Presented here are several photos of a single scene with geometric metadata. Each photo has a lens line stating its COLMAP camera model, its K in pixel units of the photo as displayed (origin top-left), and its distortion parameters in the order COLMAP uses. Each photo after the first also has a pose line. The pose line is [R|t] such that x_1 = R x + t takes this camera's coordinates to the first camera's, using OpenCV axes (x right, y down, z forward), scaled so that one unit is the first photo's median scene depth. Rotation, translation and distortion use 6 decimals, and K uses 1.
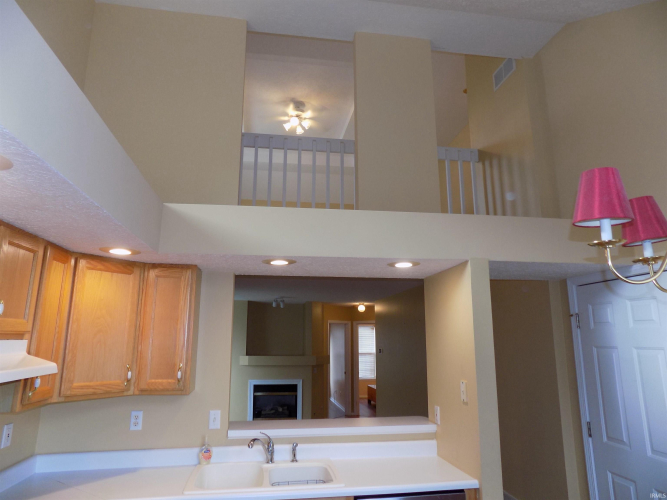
lens RADIAL K [[449.4, 0, 334.4], [0, 449.4, 245.4], [0, 0, 1]] dist [-0.073935, 0.078725]
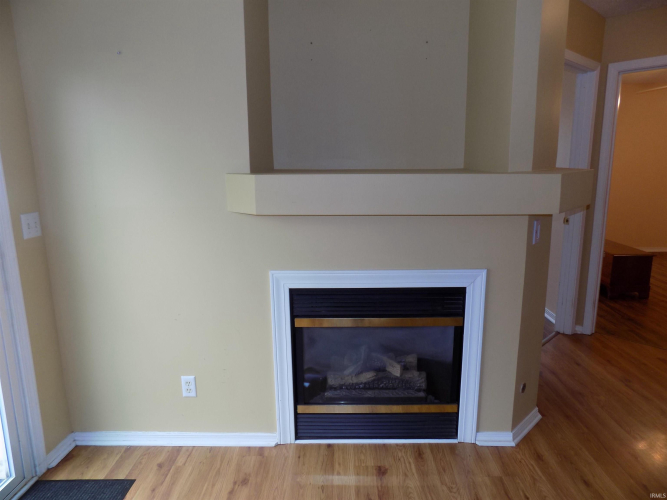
lens RADIAL K [[449.4, 0, 334.4], [0, 449.4, 245.4], [0, 0, 1]] dist [-0.073935, 0.078725]
pose [[0.985683, 0.024144, -0.166874, -0.351869], [0.043199, 0.920500, 0.388347, 0.589533], [0.162984, -0.389996, 0.906278, 2.392344]]
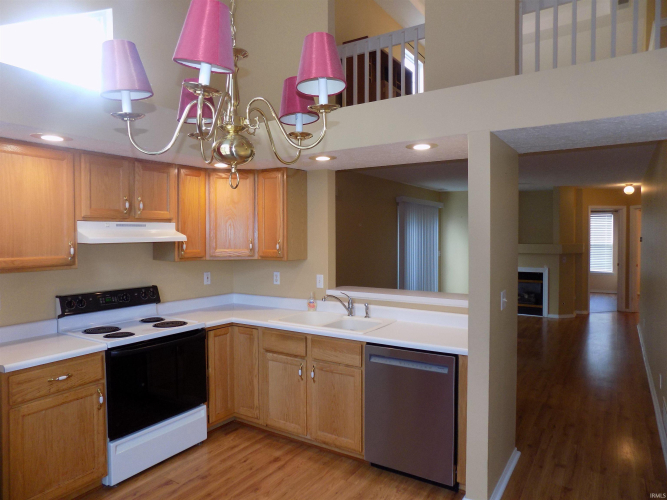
lens RADIAL K [[449.4, 0, 334.4], [0, 449.4, 245.4], [0, 0, 1]] dist [-0.073935, 0.078725]
pose [[0.747459, 0.016651, -0.664099, 0.668447], [0.140095, 0.973252, 0.182083, 0.046474], [0.649368, -0.229137, 0.725133, 0.071313]]
